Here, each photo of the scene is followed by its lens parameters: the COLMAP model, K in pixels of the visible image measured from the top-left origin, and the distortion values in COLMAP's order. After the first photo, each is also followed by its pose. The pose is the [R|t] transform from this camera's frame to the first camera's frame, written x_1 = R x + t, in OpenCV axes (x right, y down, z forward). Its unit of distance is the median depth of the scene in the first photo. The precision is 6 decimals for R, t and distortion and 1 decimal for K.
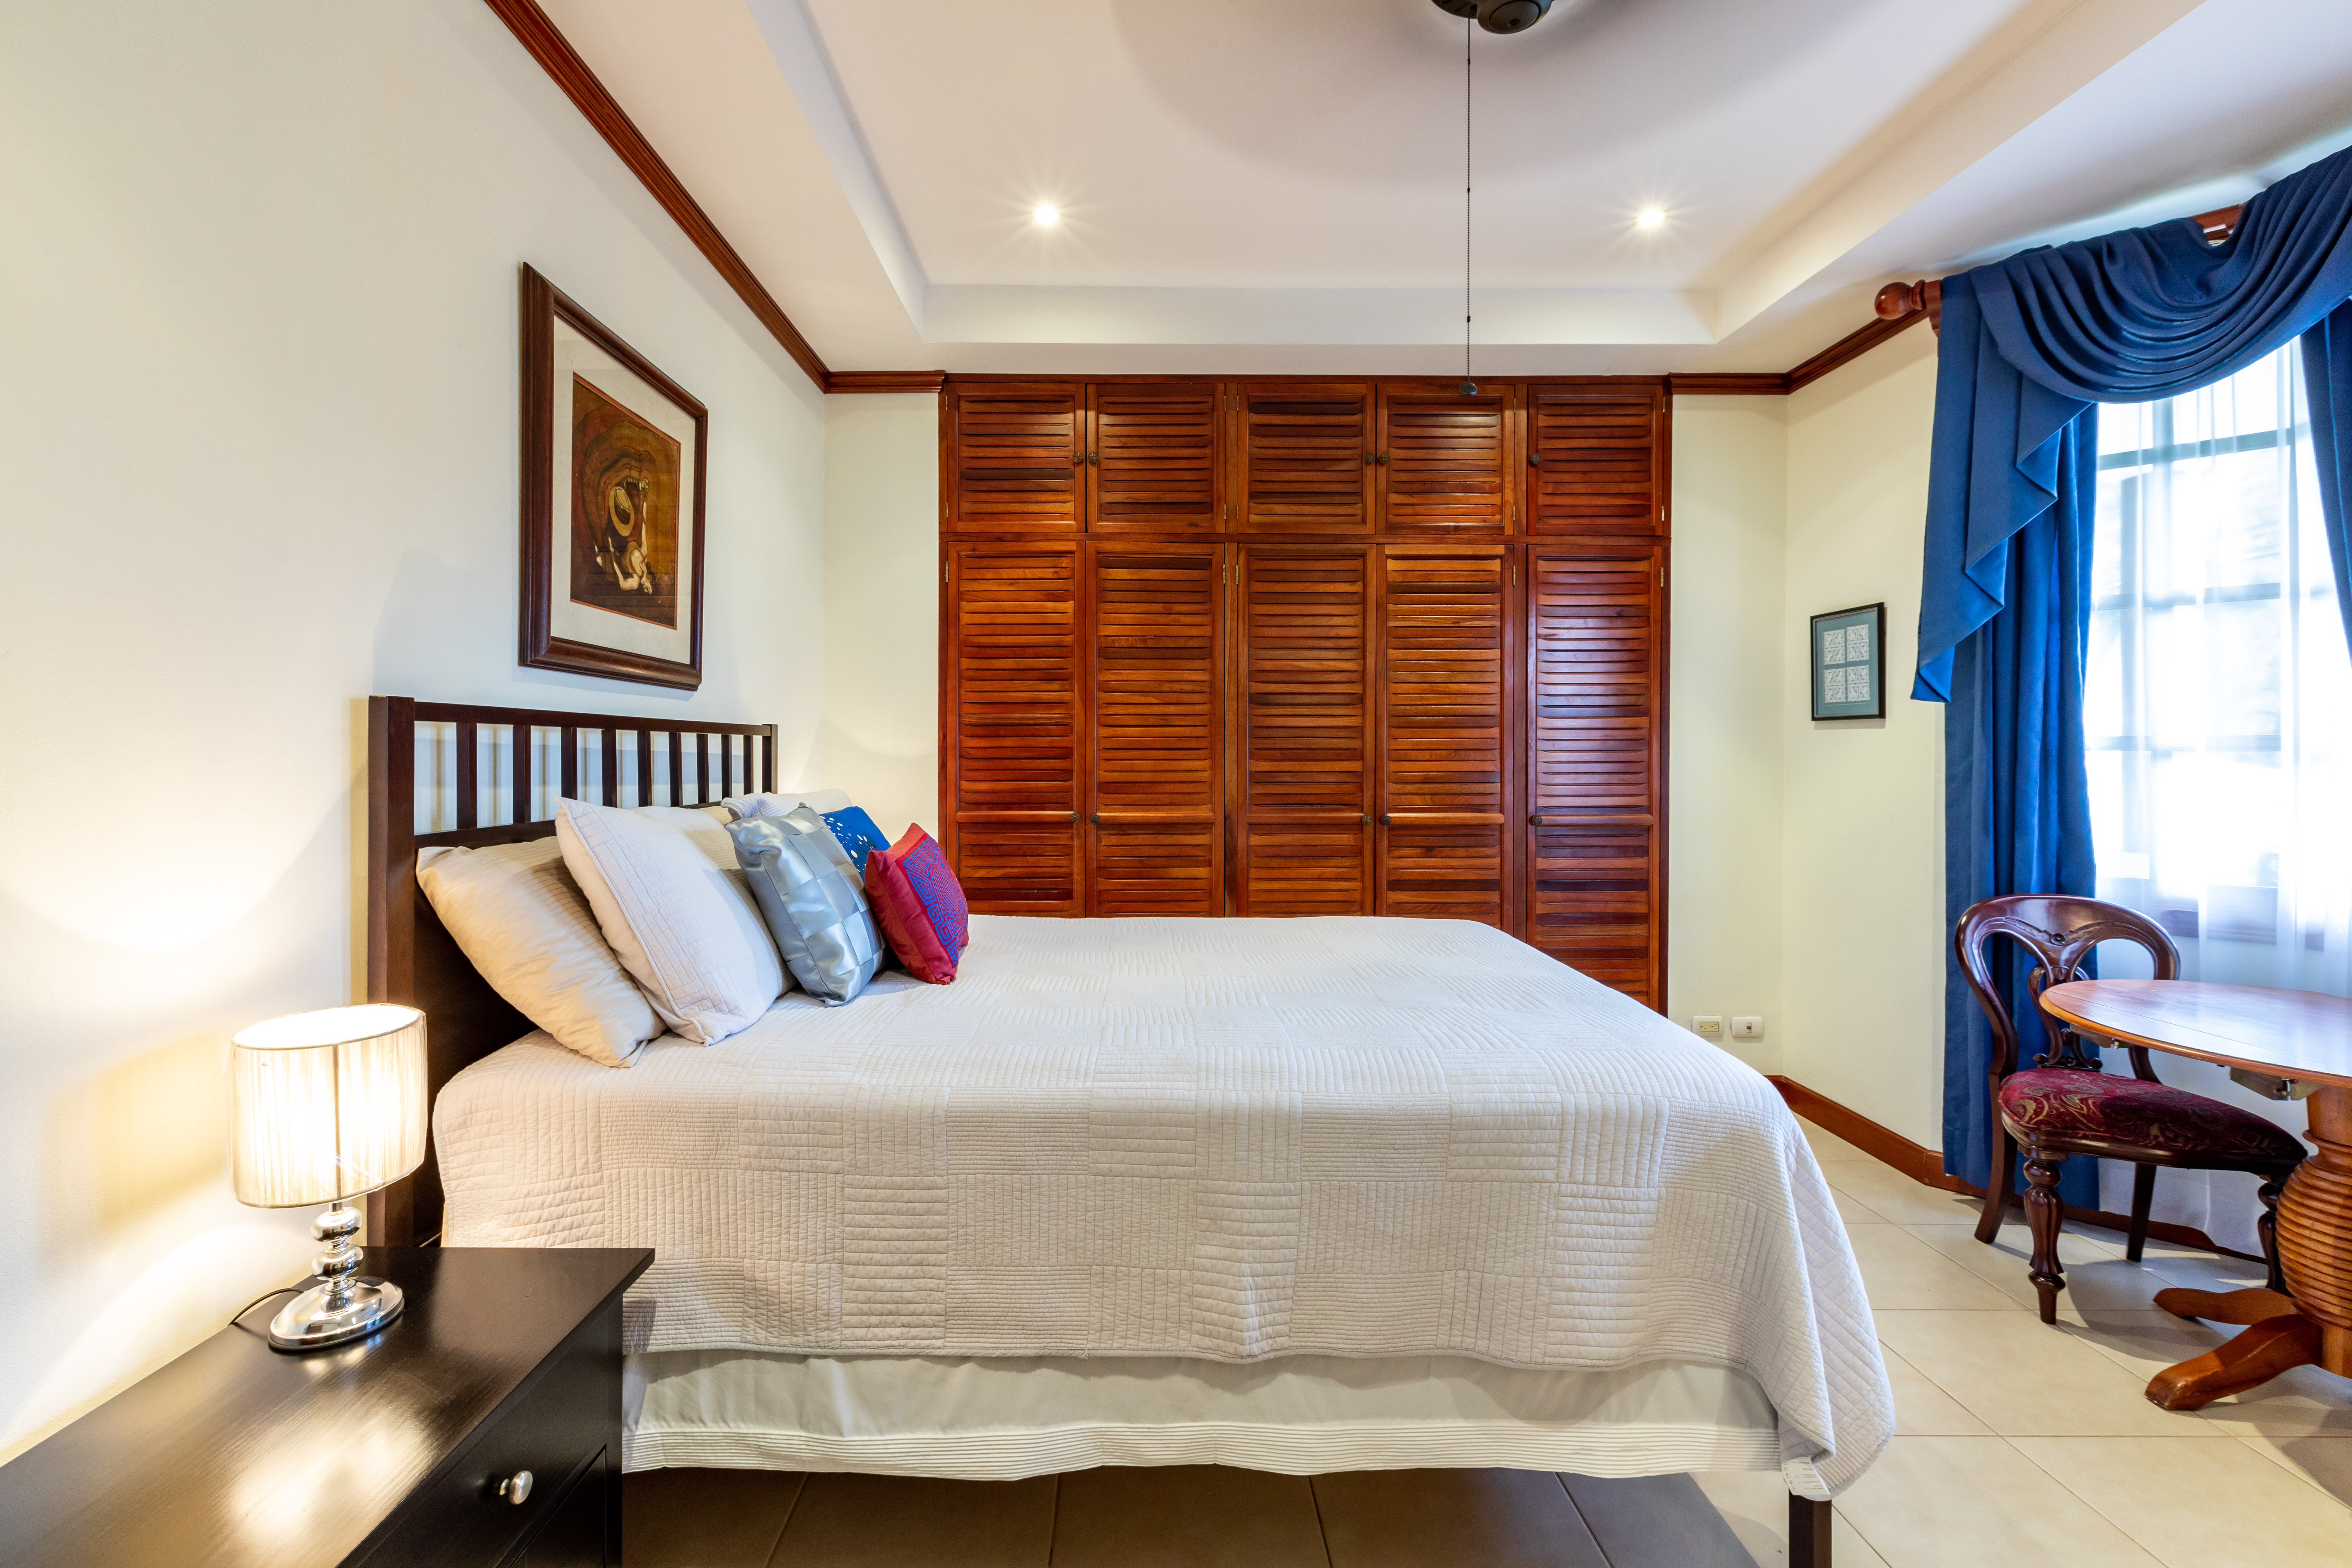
lens RADIAL K [[1043.3, 0, 1140.5], [0, 1043.3, 754.8], [0, 0, 1]] dist [-0.000471, 0.001238]
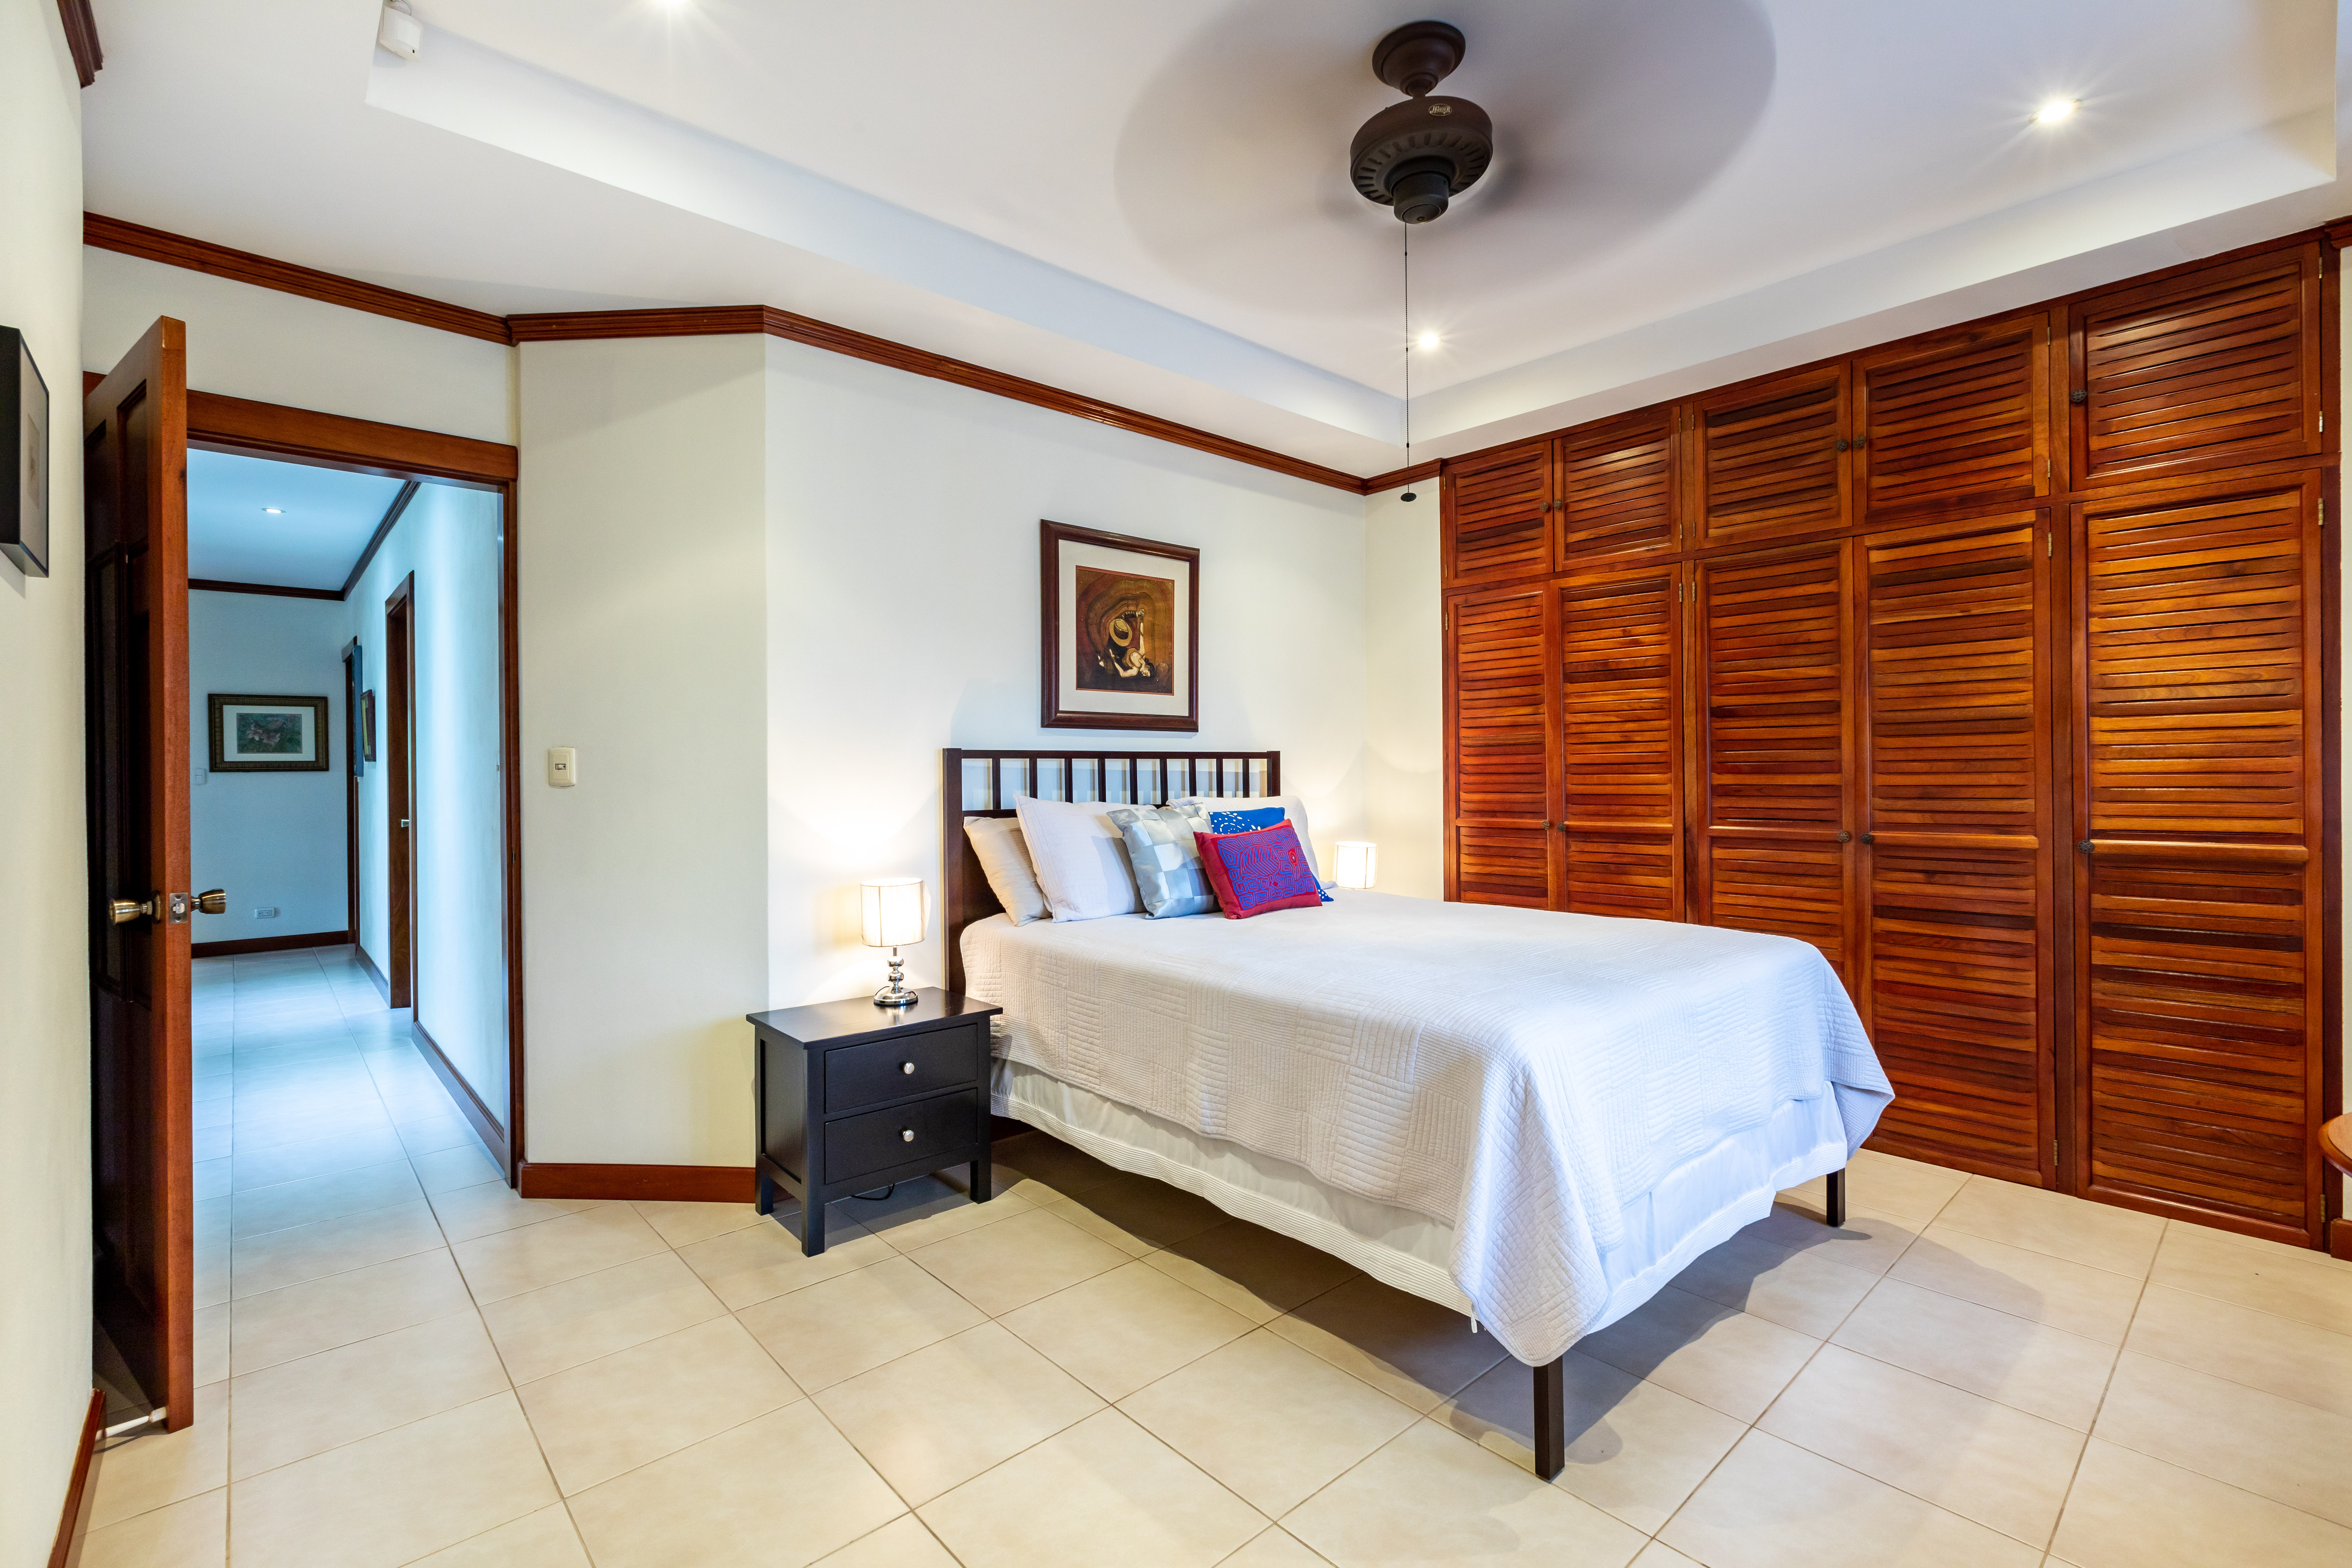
lens RADIAL K [[1043.3, 0, 1172.5], [0, 1043.3, 779.1], [0, 0, 1]] dist [-0.000471, 0.001238]
pose [[0.667316, -0.002590, -0.744771, 0.509757], [0.007939, 0.999962, 0.003636, 0.002433], [0.744733, -0.008339, 0.667311, -0.056168]]
